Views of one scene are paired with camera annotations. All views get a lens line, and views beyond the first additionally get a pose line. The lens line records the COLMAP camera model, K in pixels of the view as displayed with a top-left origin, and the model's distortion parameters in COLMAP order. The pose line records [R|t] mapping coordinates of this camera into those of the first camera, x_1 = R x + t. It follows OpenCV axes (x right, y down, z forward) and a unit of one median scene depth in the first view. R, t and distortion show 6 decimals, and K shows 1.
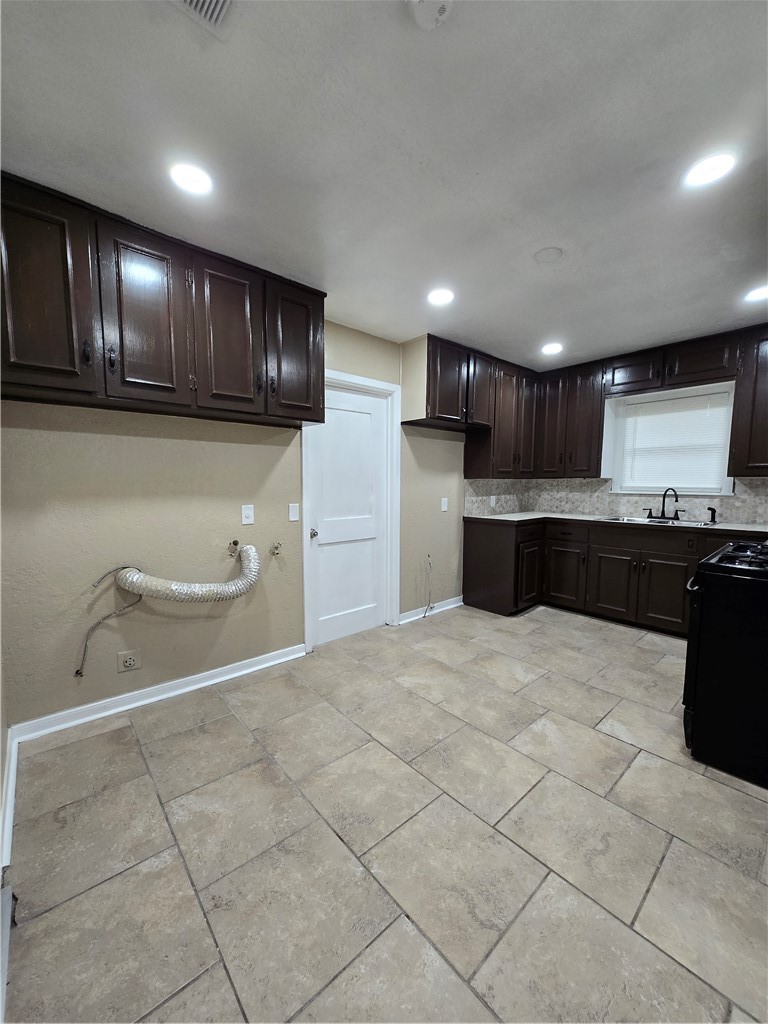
lens RADIAL K [[396.3, 0, 384.6], [0, 396.3, 511.6], [0, 0, 1]] dist [0.001628, -0.001020]
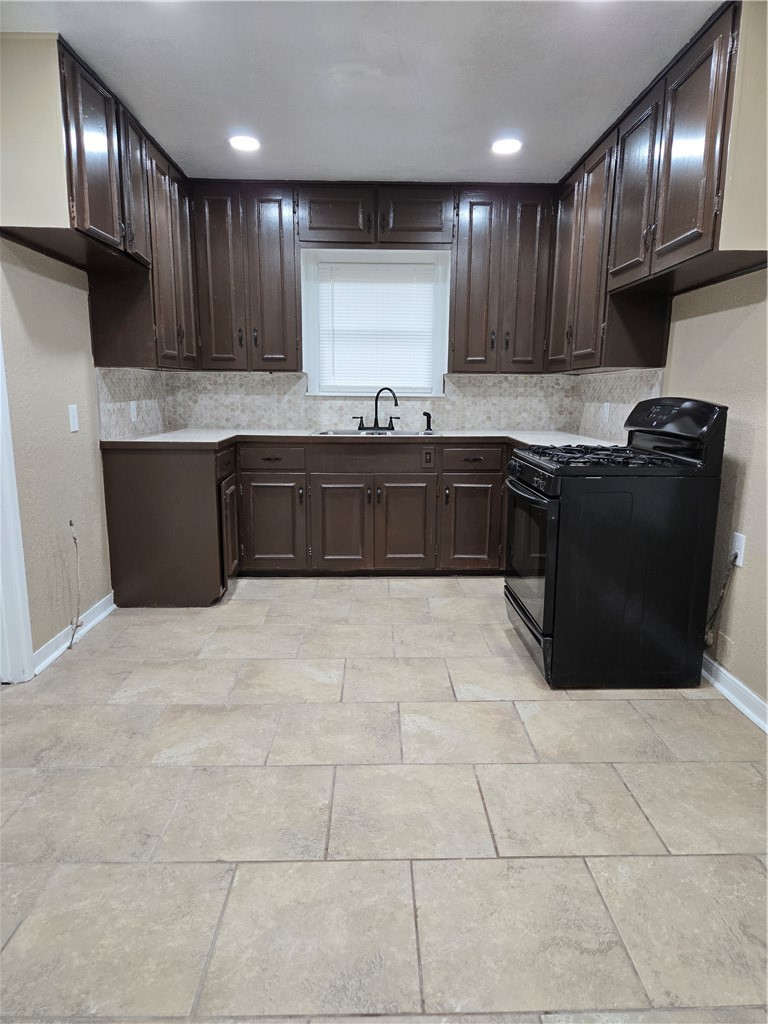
lens RADIAL K [[681.5, 0, 385.9], [0, 681.5, 511.7], [0, 0, 1]] dist [0.065371, -0.049939]
pose [[0.642778, -0.130745, 0.754813, -0.316844], [0.048866, 0.990319, 0.129924, 0.006141], [-0.764493, -0.046628, 0.642944, 0.174684]]
